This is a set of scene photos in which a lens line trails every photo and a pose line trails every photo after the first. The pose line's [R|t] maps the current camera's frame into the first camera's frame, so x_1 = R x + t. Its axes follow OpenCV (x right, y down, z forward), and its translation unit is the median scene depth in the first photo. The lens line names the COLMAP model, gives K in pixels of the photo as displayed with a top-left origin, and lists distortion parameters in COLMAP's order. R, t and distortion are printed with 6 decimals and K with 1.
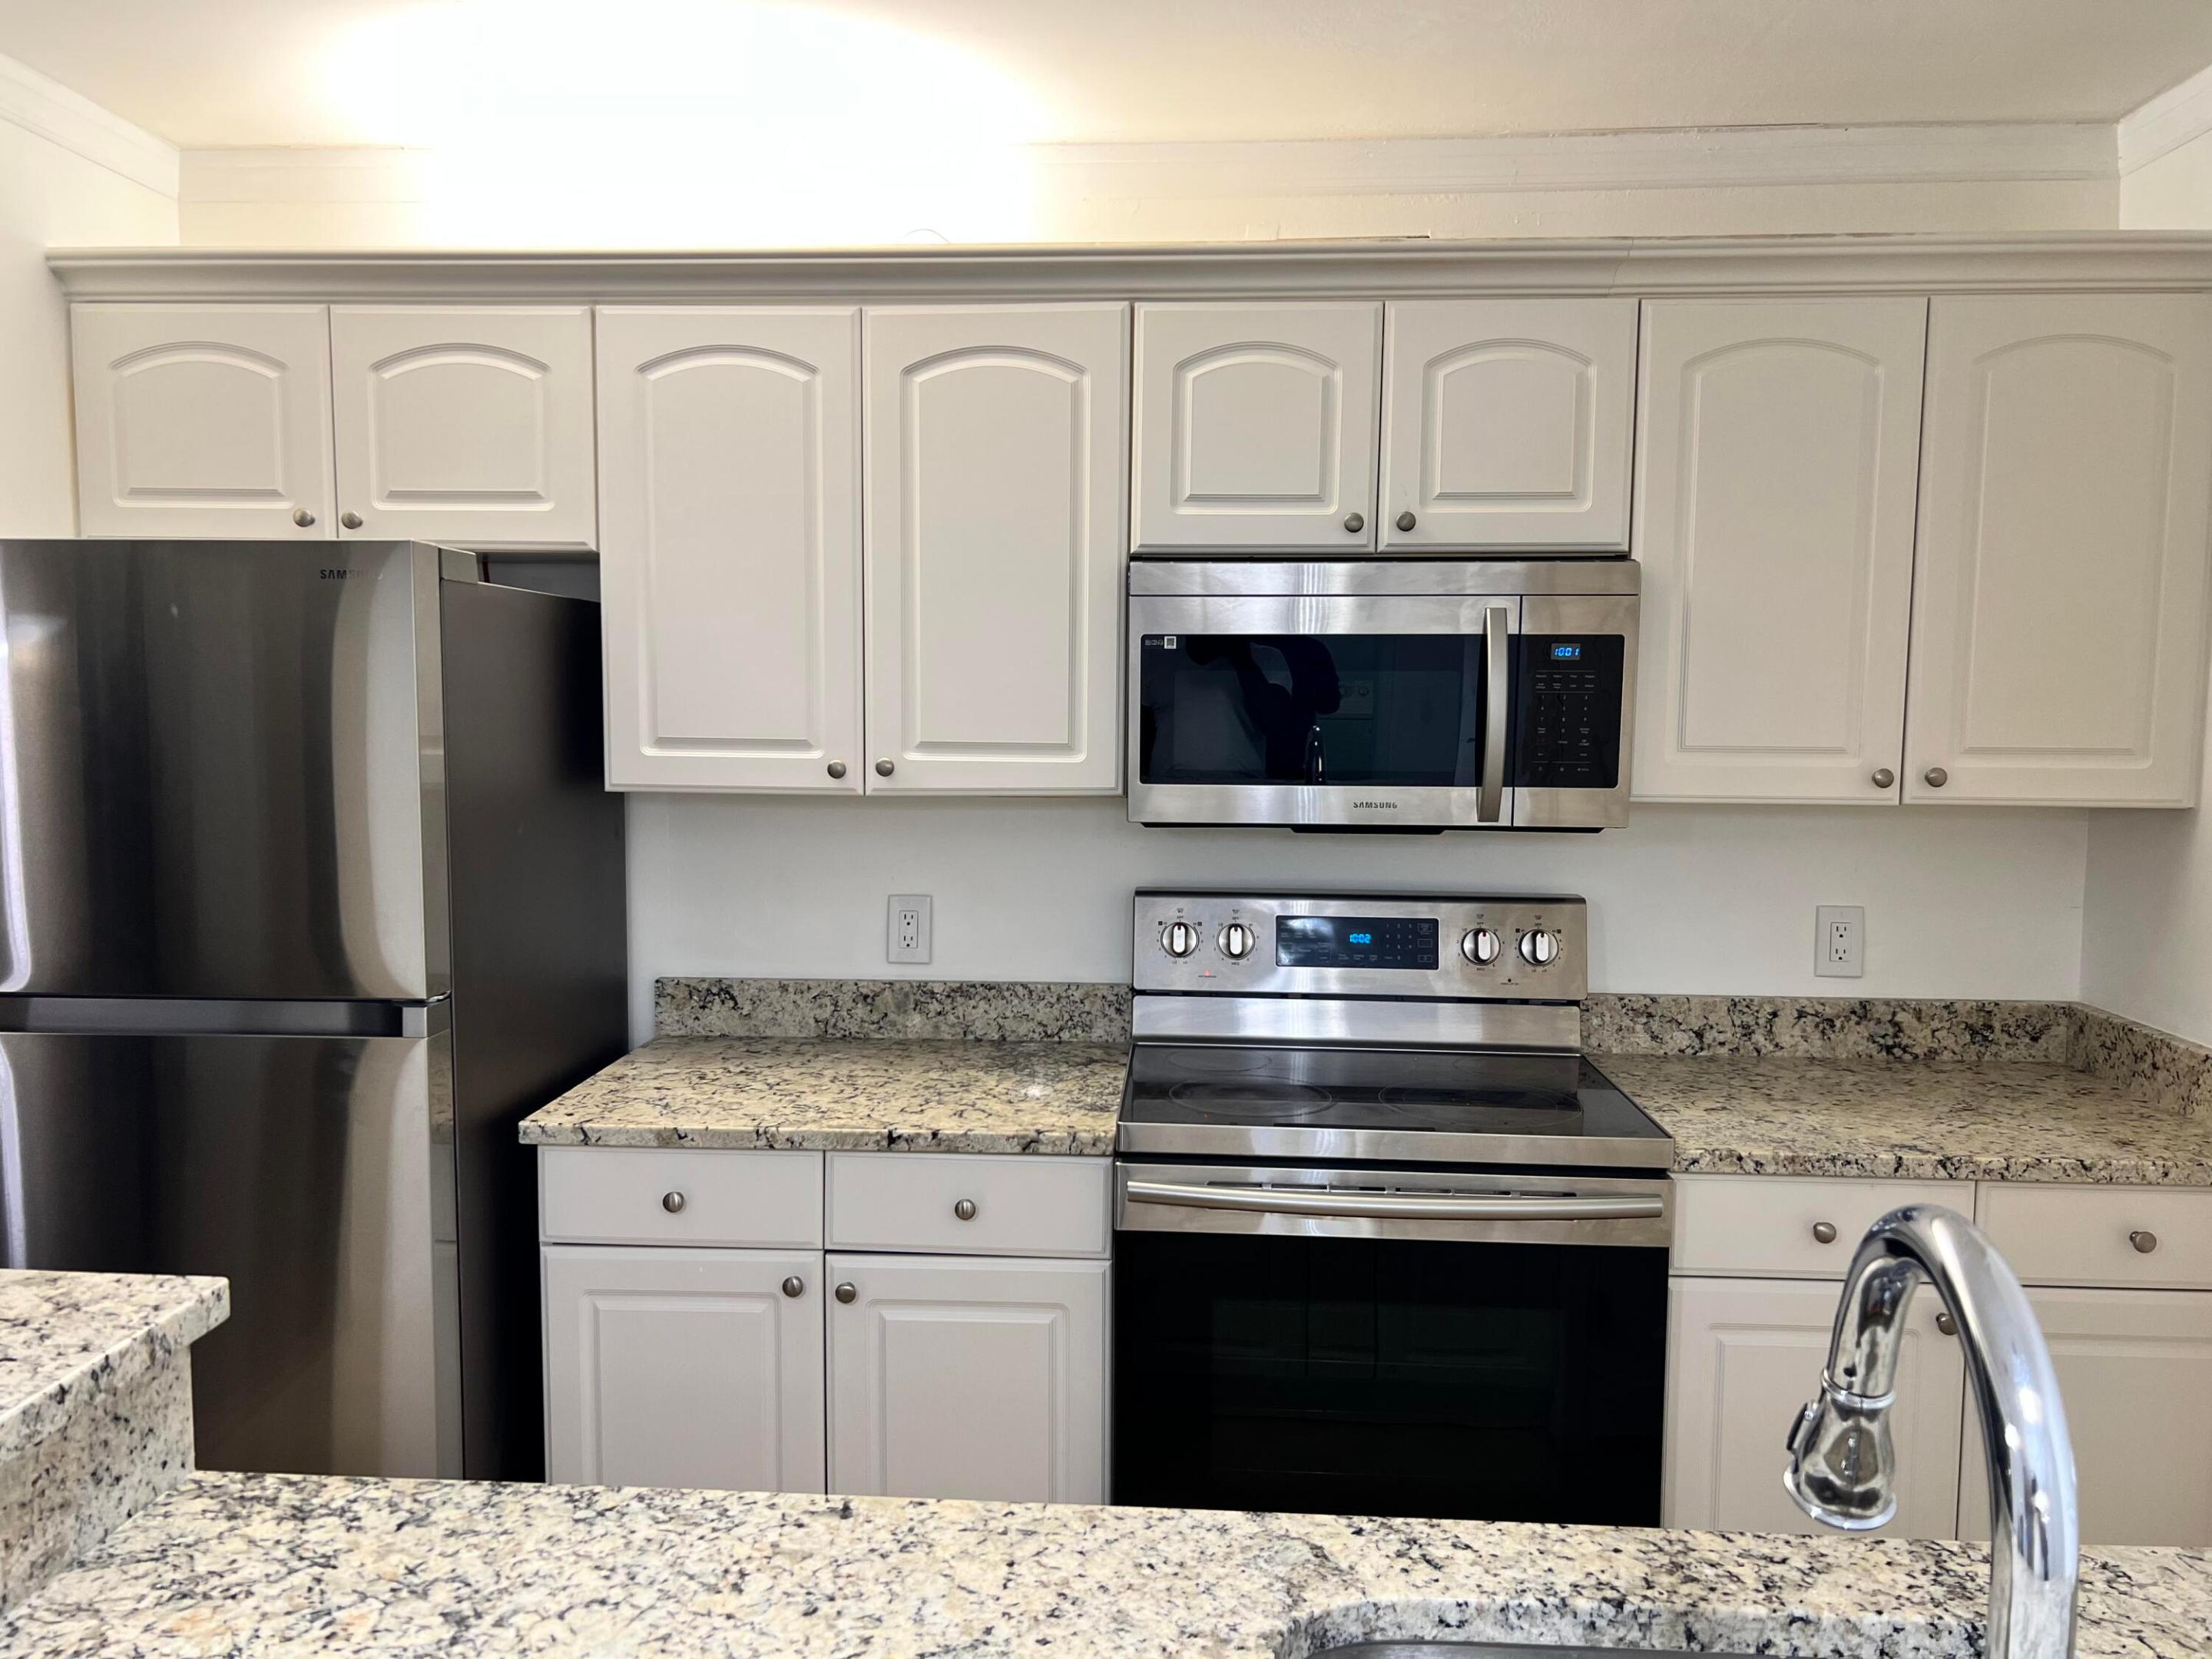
lens RADIAL K [[1665.5, 0, 1109.0], [0, 1665.5, 841.2], [0, 0, 1]] dist [0.053513, -0.058203]
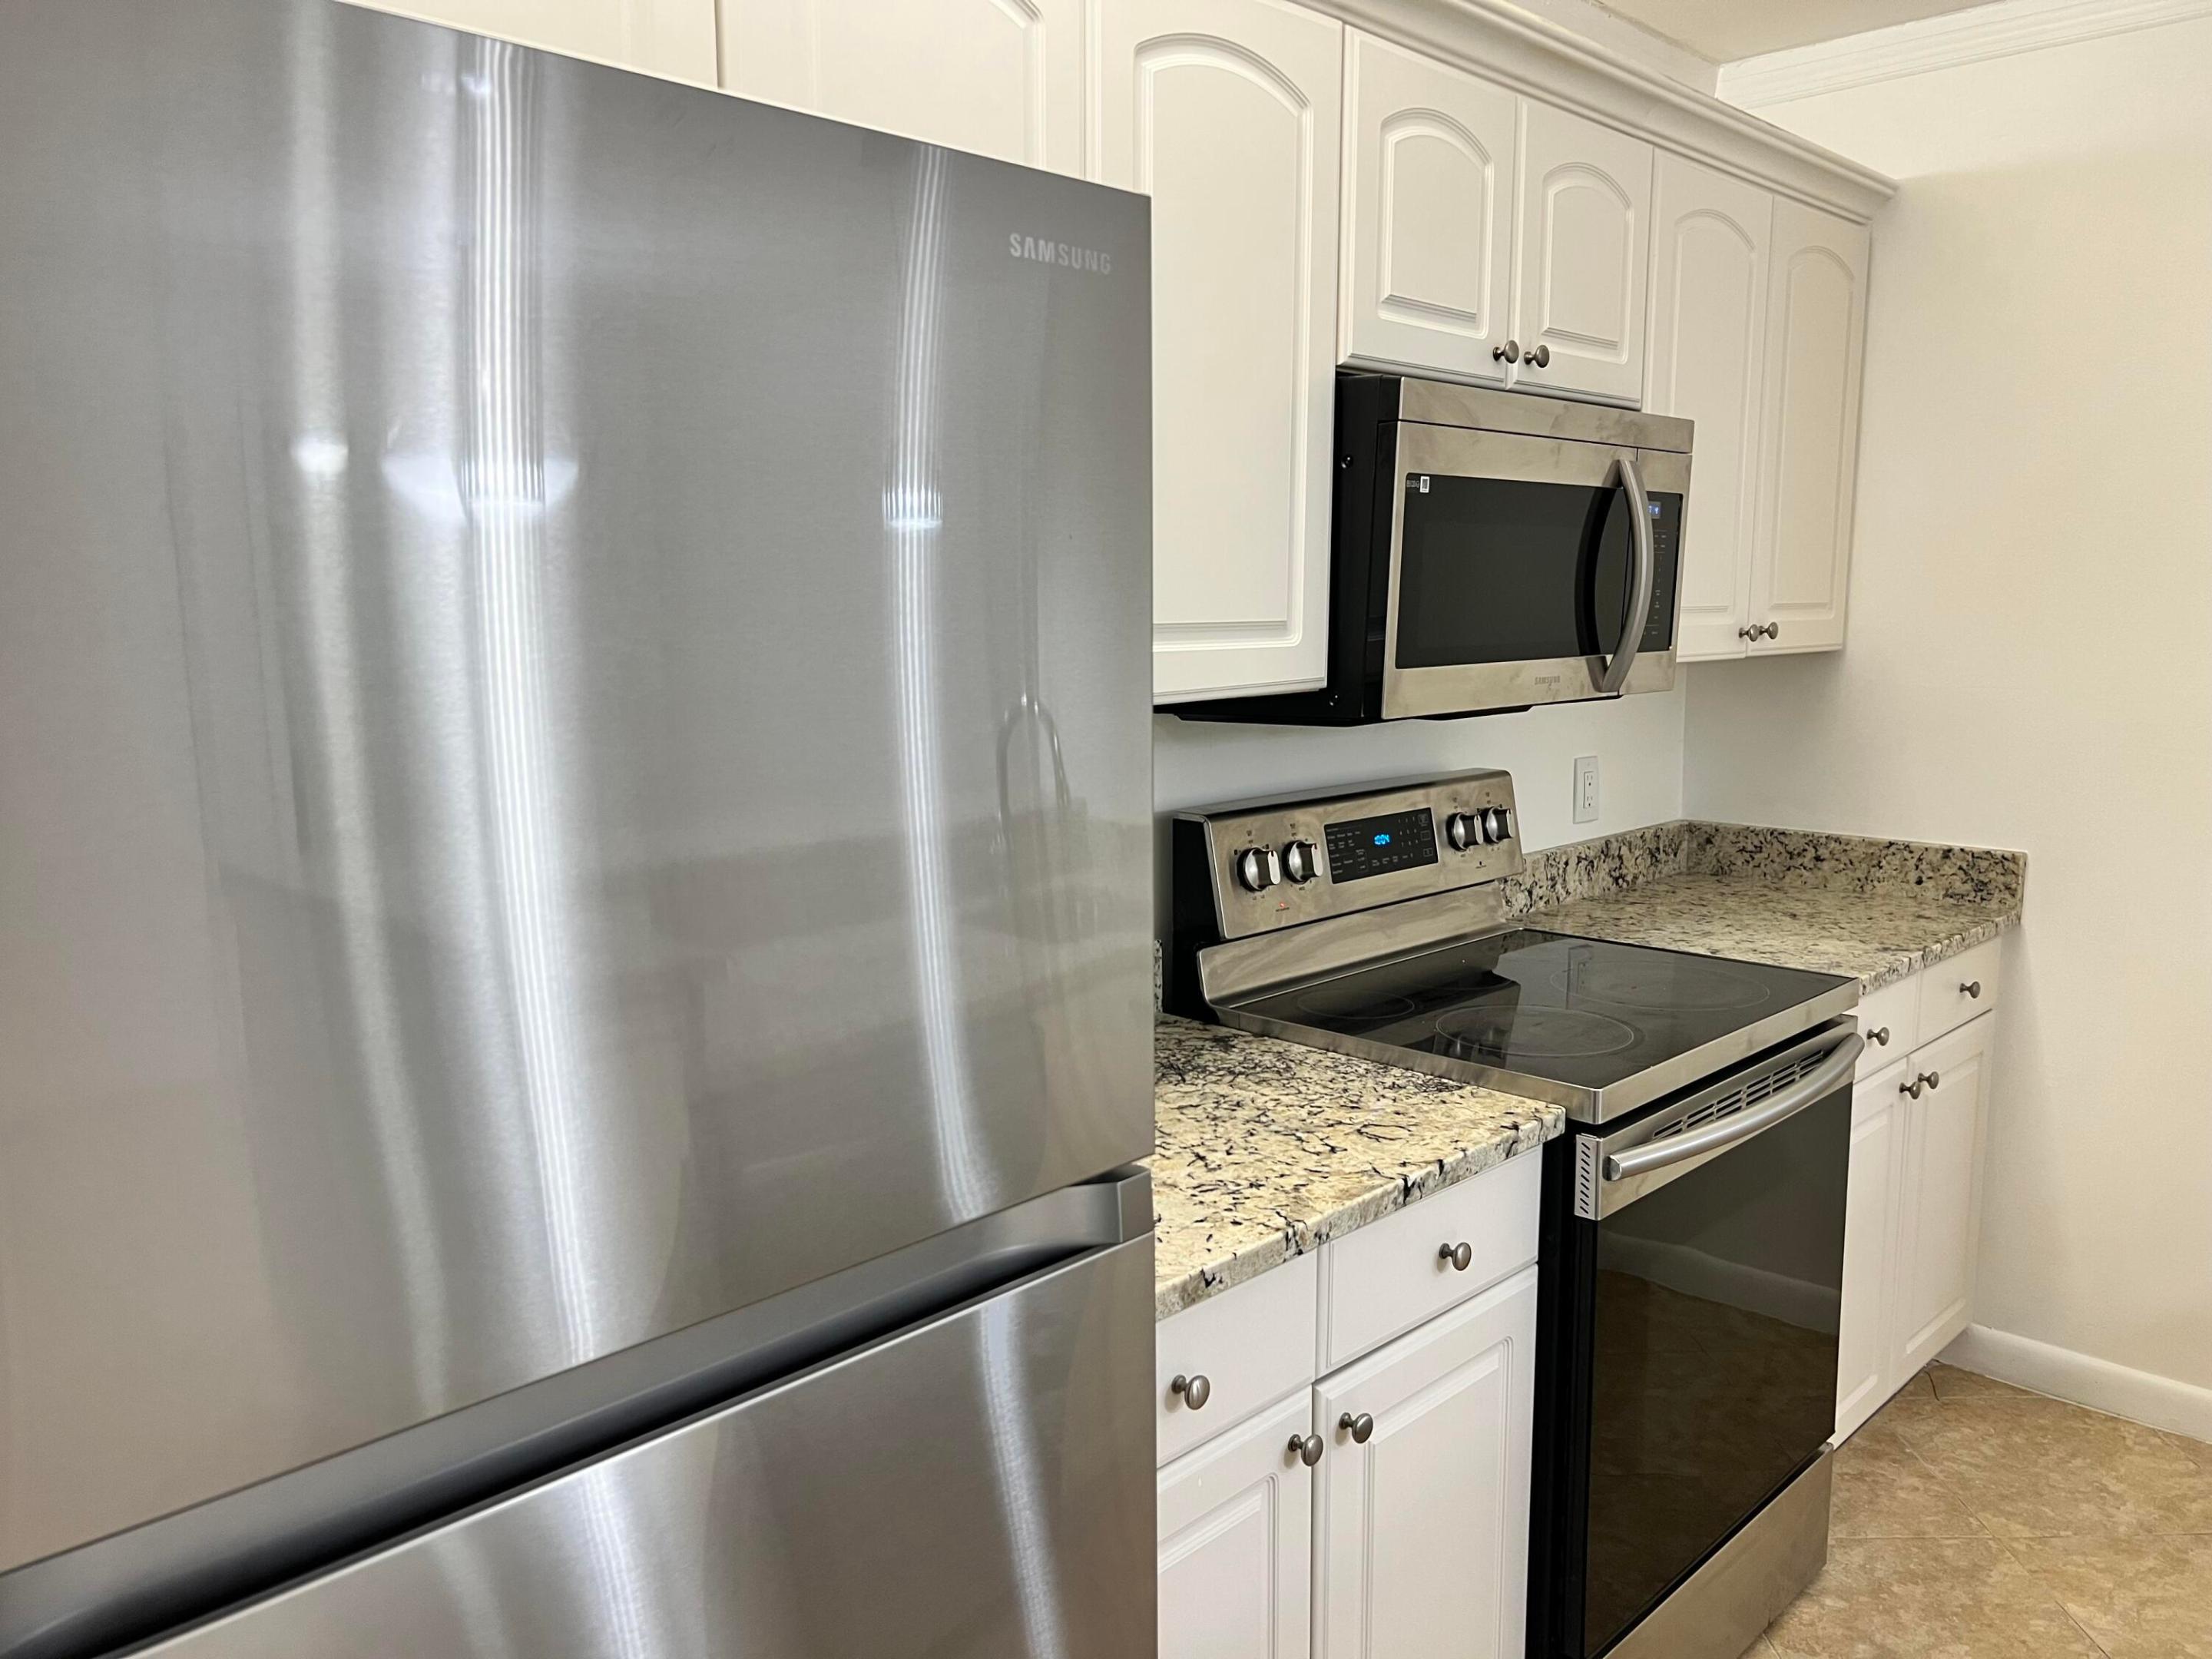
lens RADIAL K [[1670.7, 0, 1103.9], [0, 1670.7, 844.9], [0, 0, 1]] dist [0.042734, -0.054518]
pose [[0.653505, -0.124054, 0.746688, -0.656267], [0.076472, 0.992251, 0.097924, -0.039279], [-0.753050, -0.006894, 0.657928, 0.580237]]
